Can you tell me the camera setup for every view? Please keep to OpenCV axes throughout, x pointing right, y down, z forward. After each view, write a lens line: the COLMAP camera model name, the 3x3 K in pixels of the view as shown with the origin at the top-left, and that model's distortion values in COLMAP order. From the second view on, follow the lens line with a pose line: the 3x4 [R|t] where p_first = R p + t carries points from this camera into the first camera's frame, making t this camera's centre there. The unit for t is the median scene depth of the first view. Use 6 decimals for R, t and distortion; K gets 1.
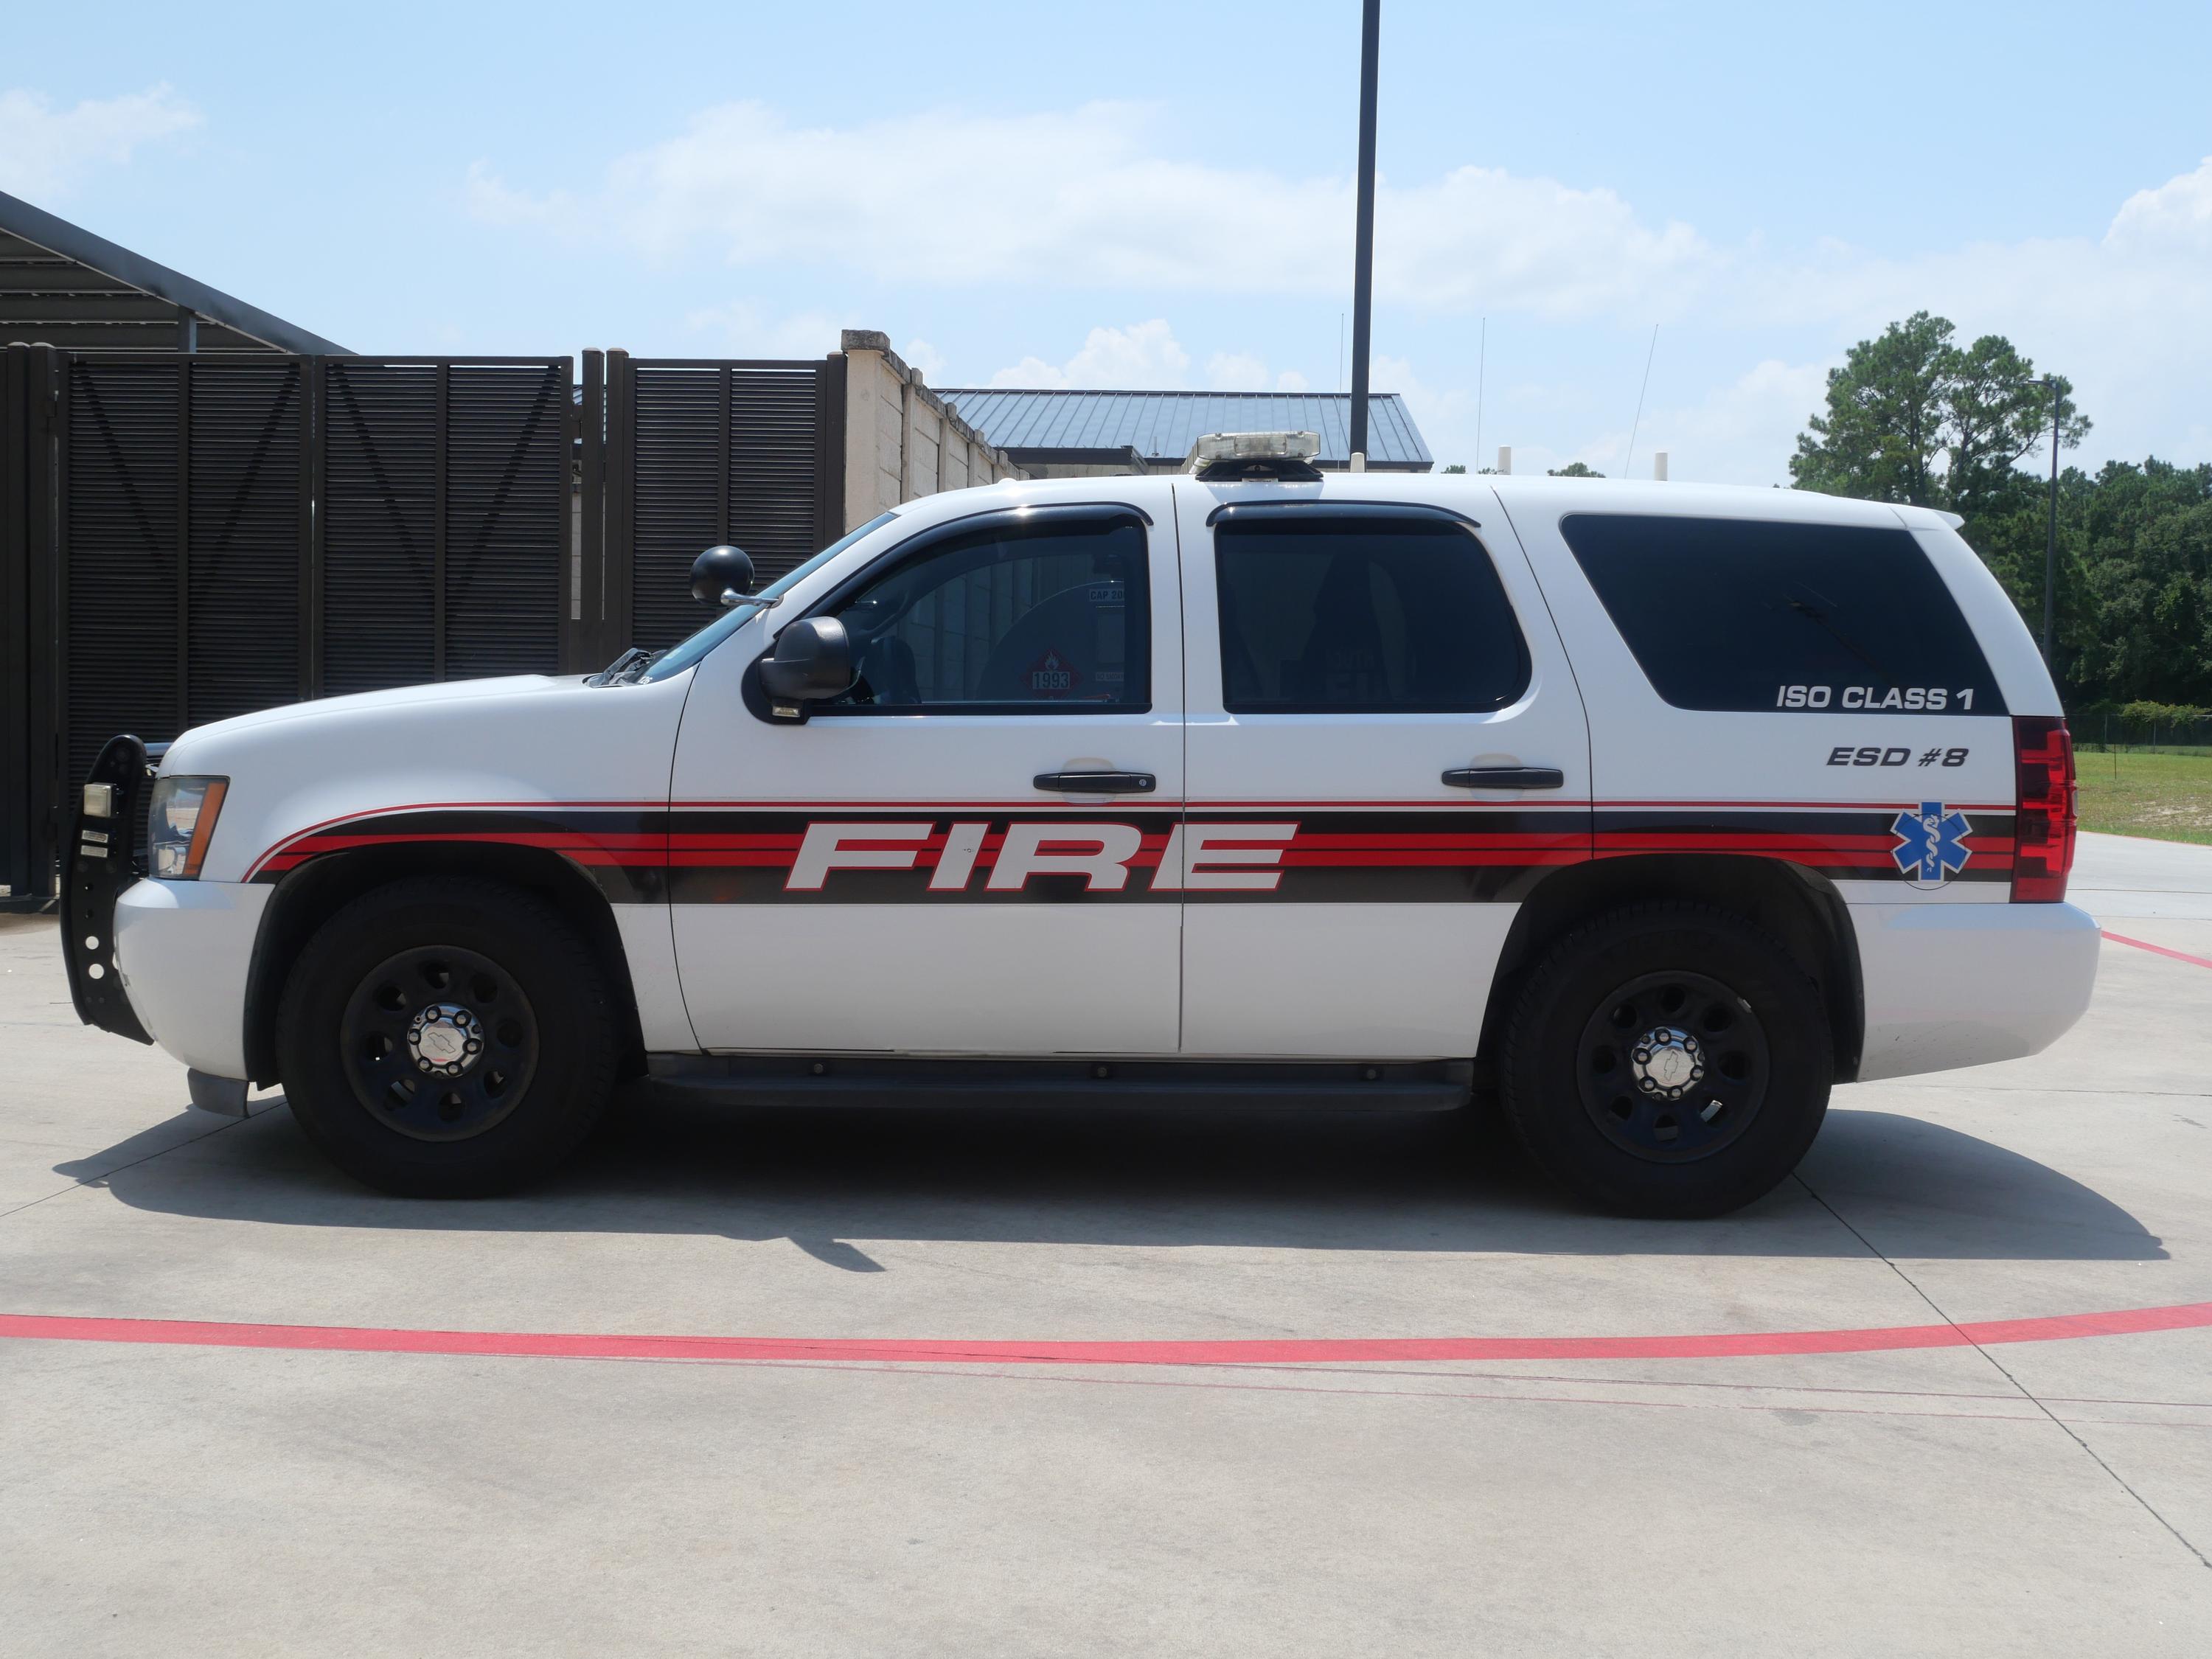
lens RADIAL K [[2676.1, 0, 1106.0], [0, 2676.1, 829.5], [0, 0, 1]] dist [-0.004752, -0.007231]
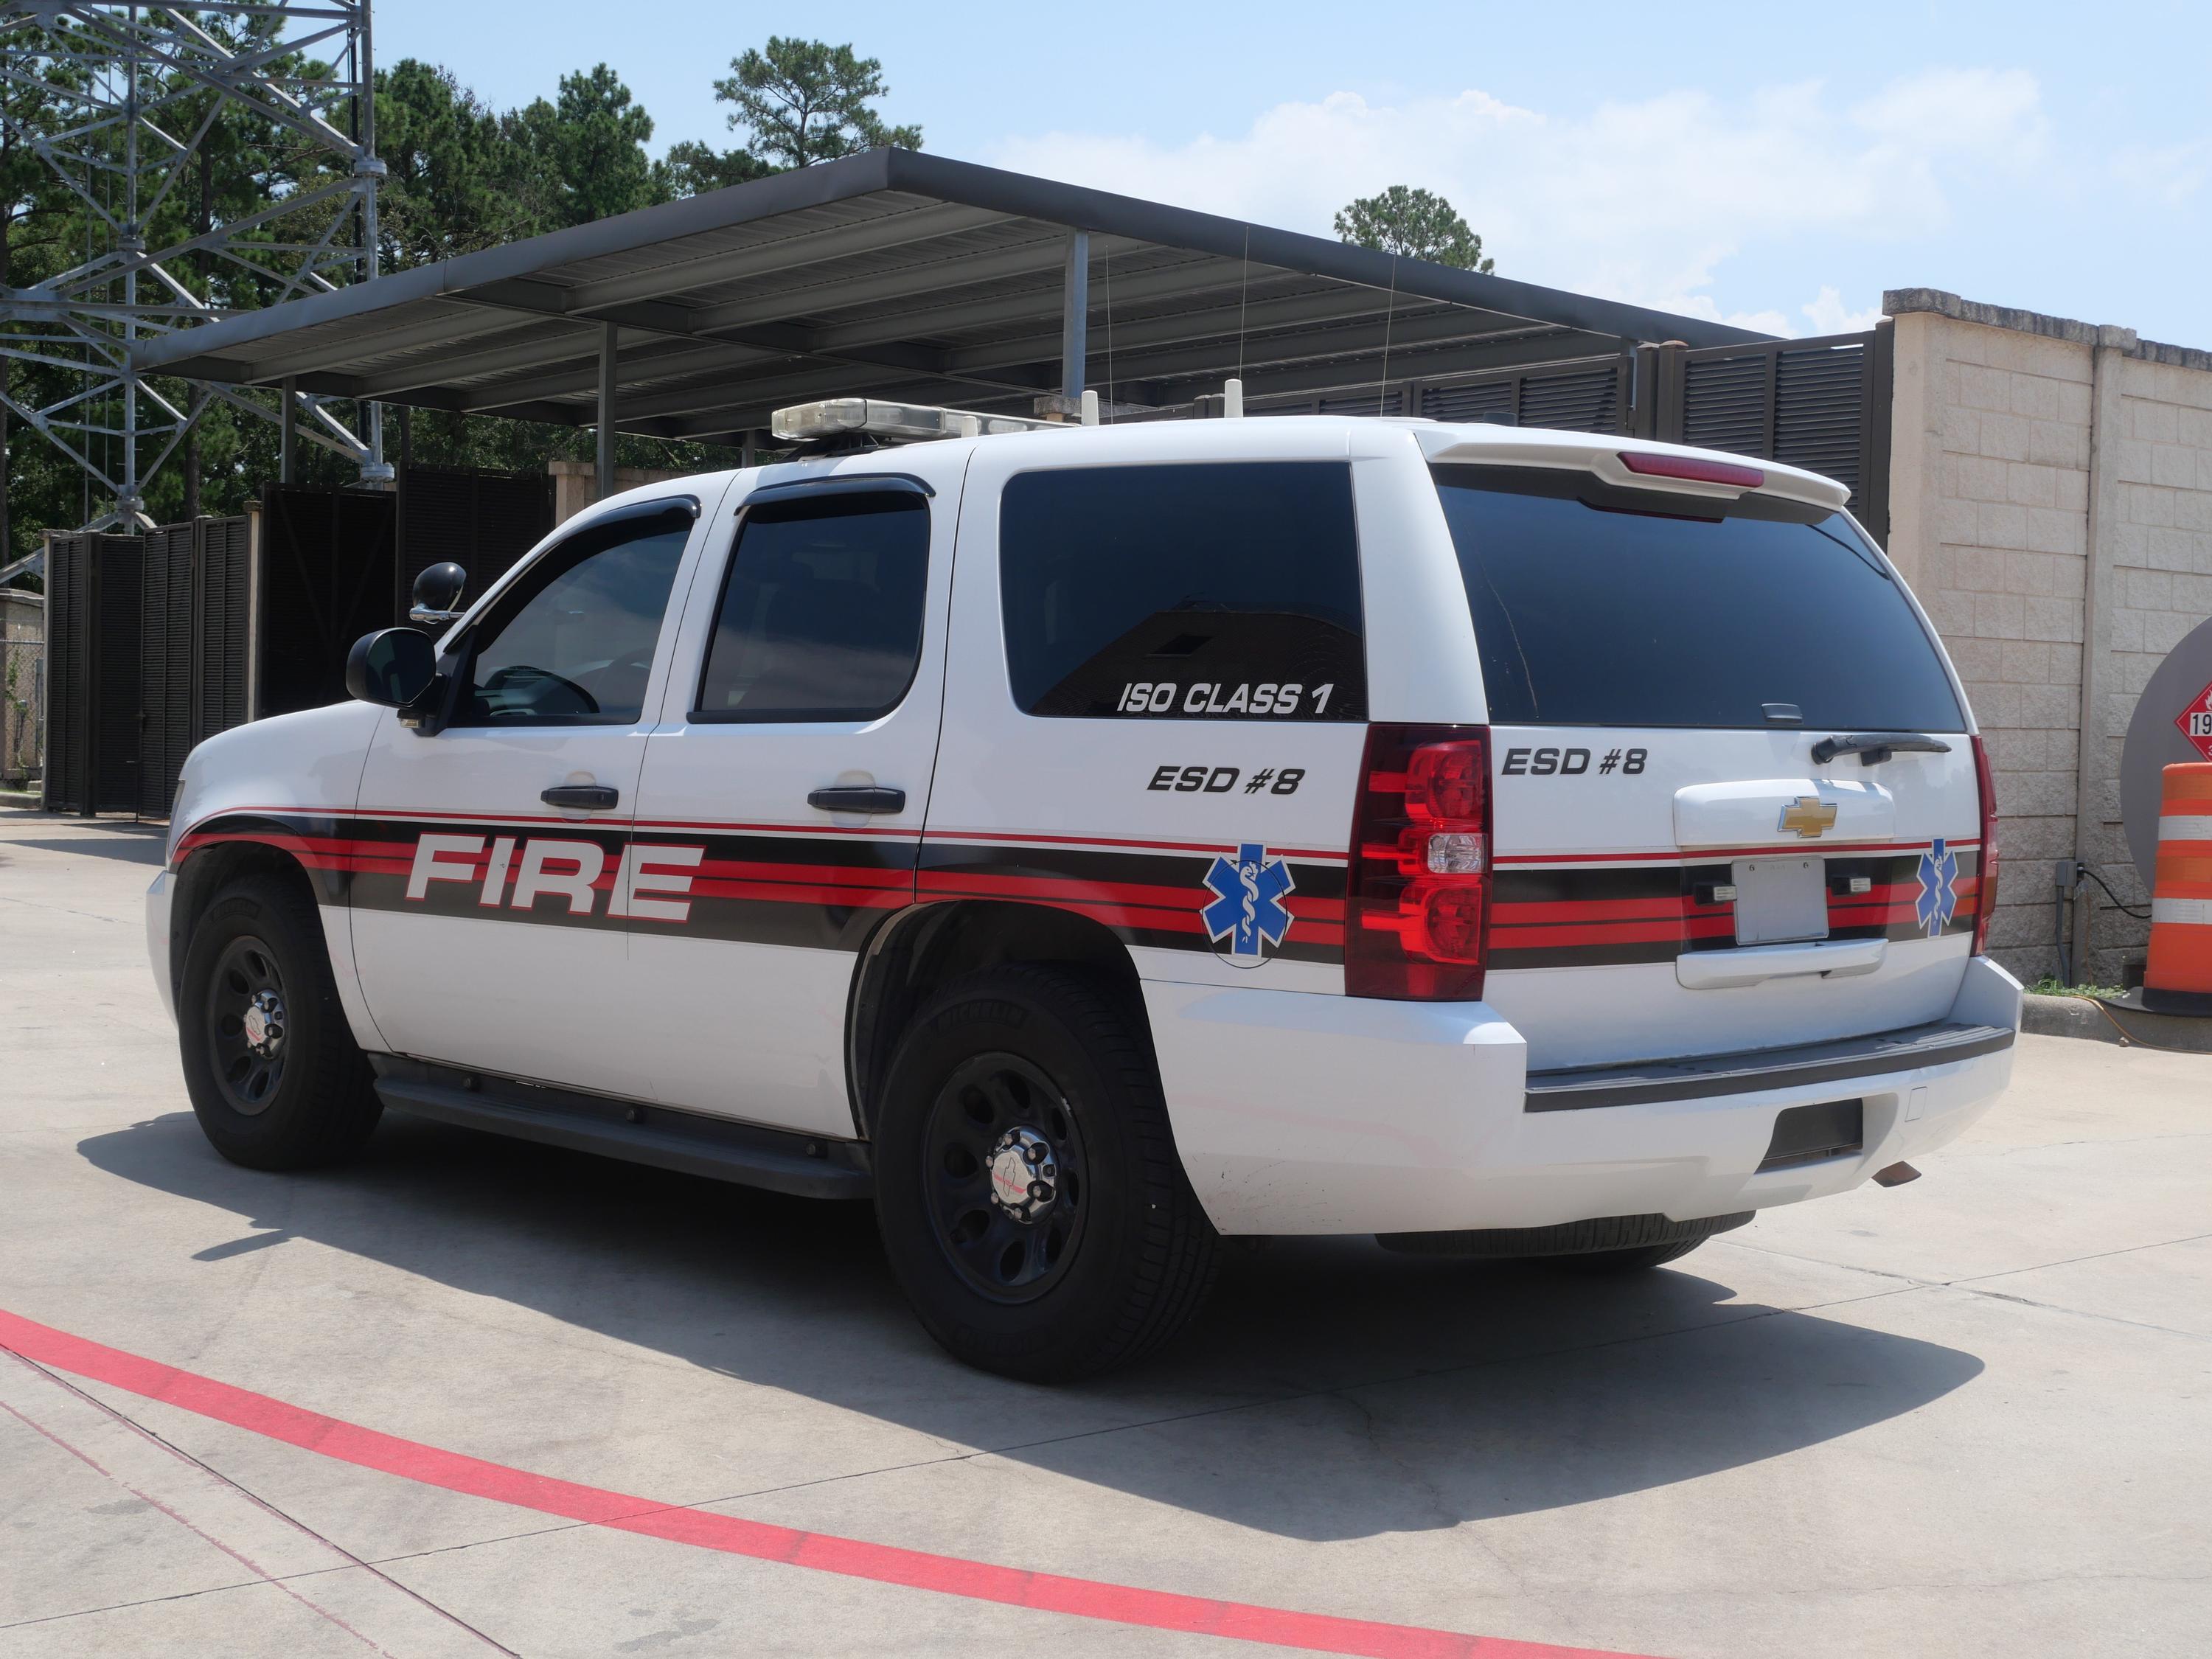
lens RADIAL K [[3070.1, 0, 1106.0], [0, 3070.1, 829.5], [0, 0, 1]] dist [-0.005084, -0.060783]
pose [[0.623028, 0.020900, -0.781920, 0.928913], [-0.048983, 0.998723, -0.012334, -0.002235], [0.780664, 0.045985, 0.623256, 0.469597]]
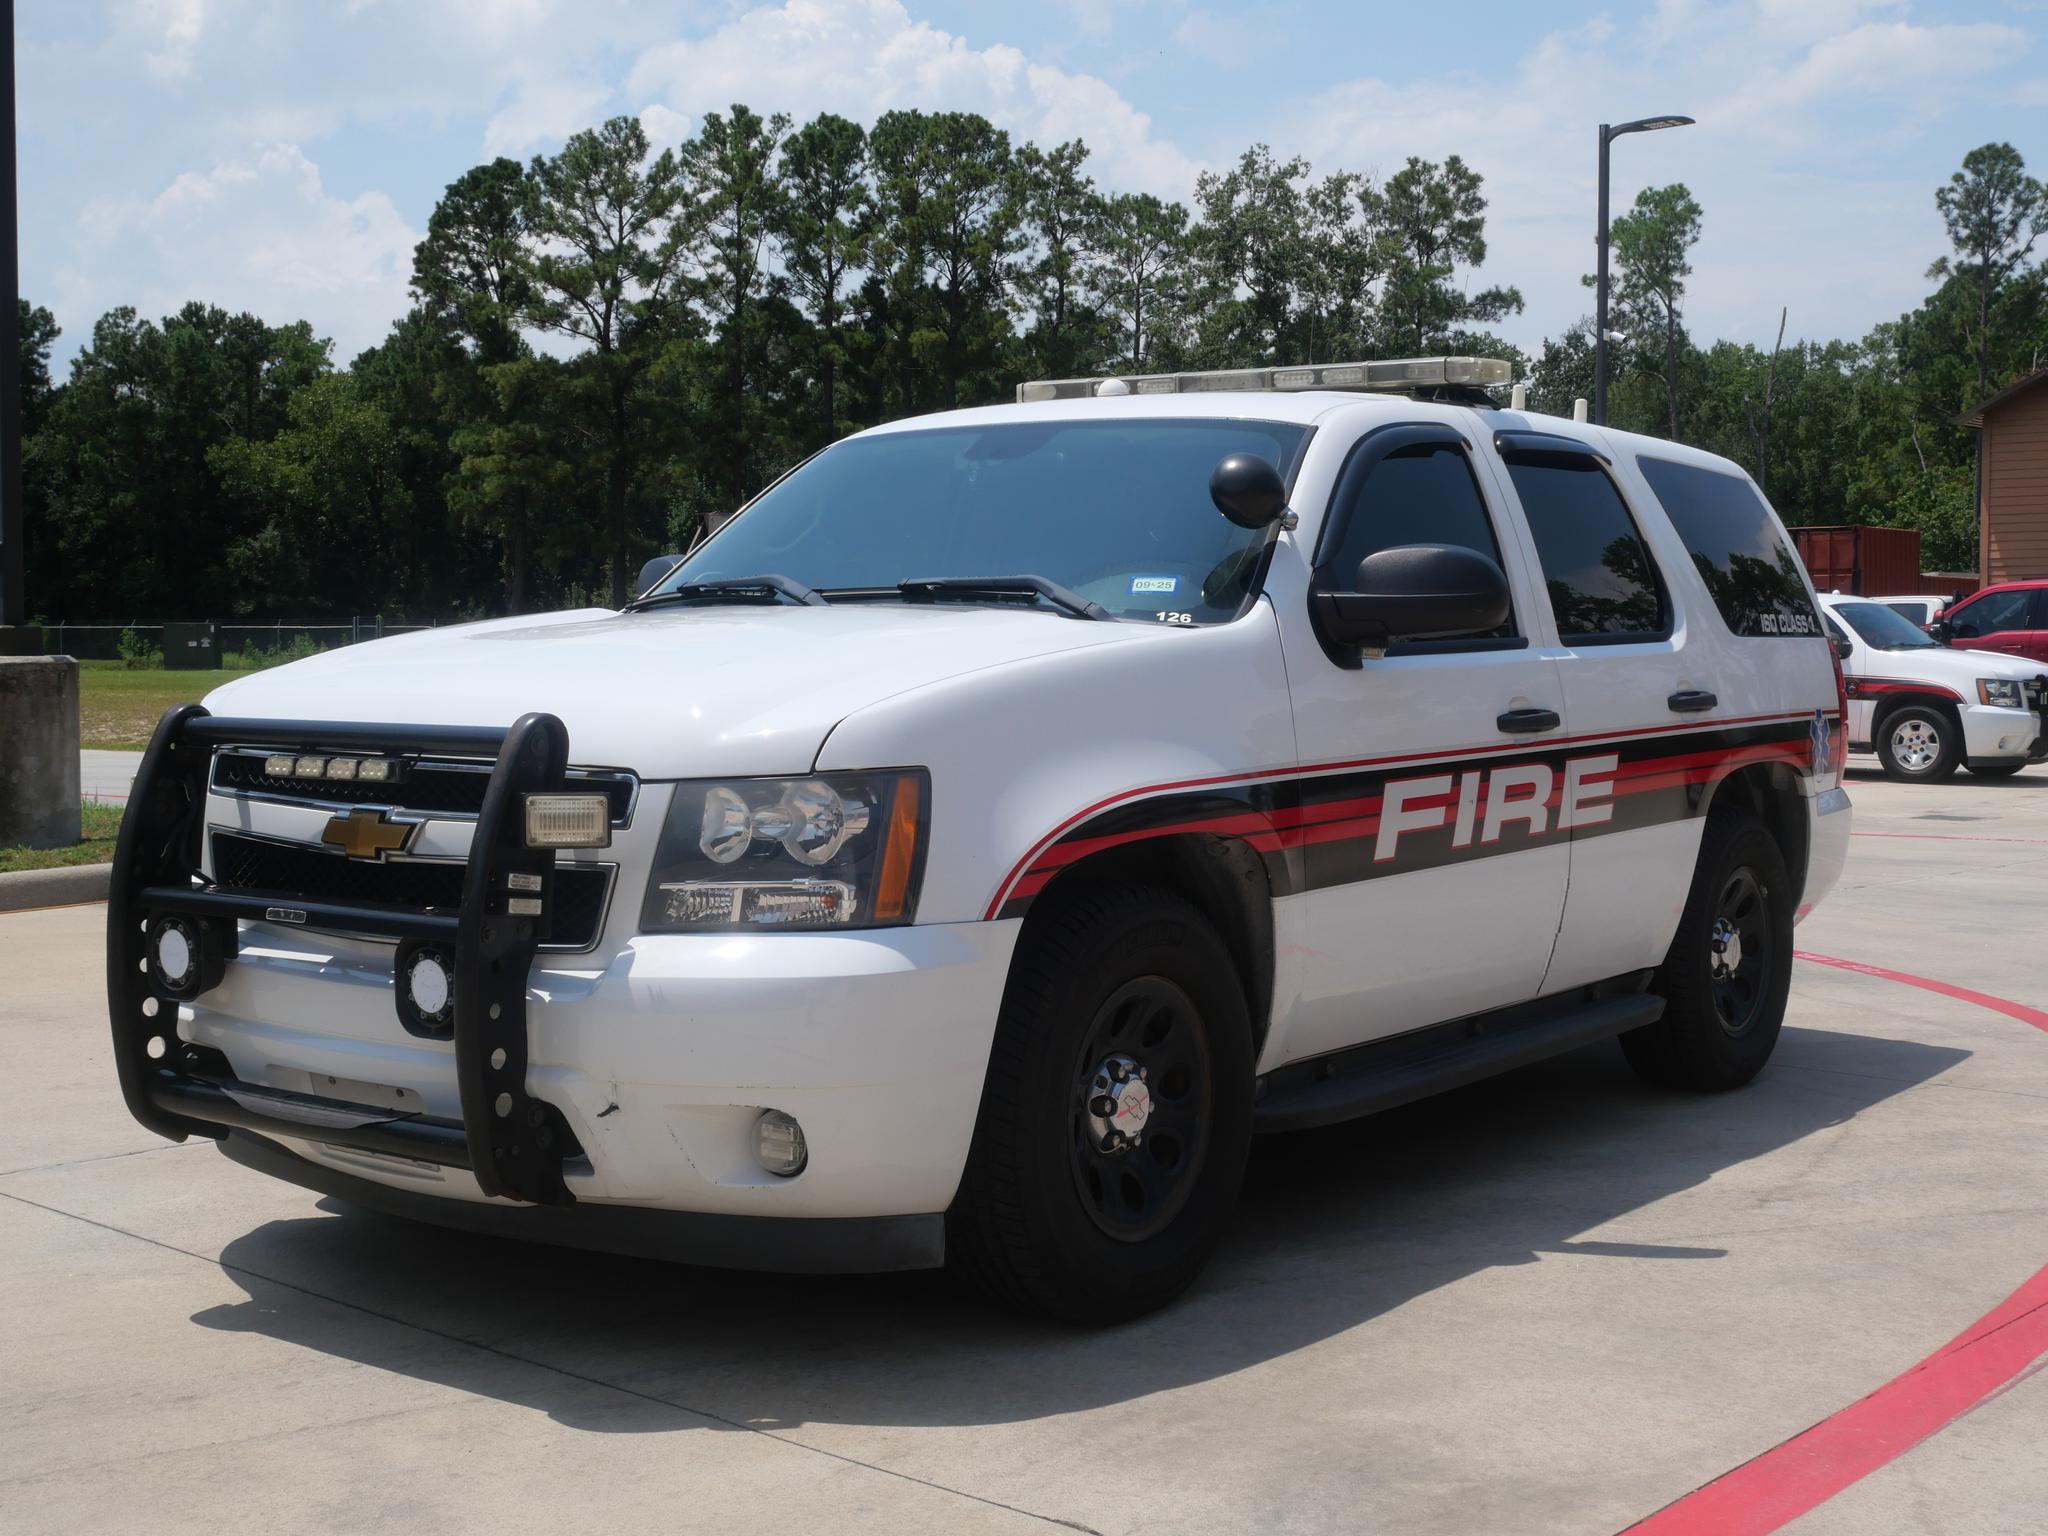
lens RADIAL K [[2574.5, 0, 1388.0], [0, 2574.5, 768.3], [0, 0, 1]] dist [-0.034830, 0.001179]
pose [[0.542492, -0.057451, 0.838094, -0.783273], [0.044119, 0.998230, 0.039870, -0.038946], [-0.838902, 0.015346, 0.544067, 0.535680]]
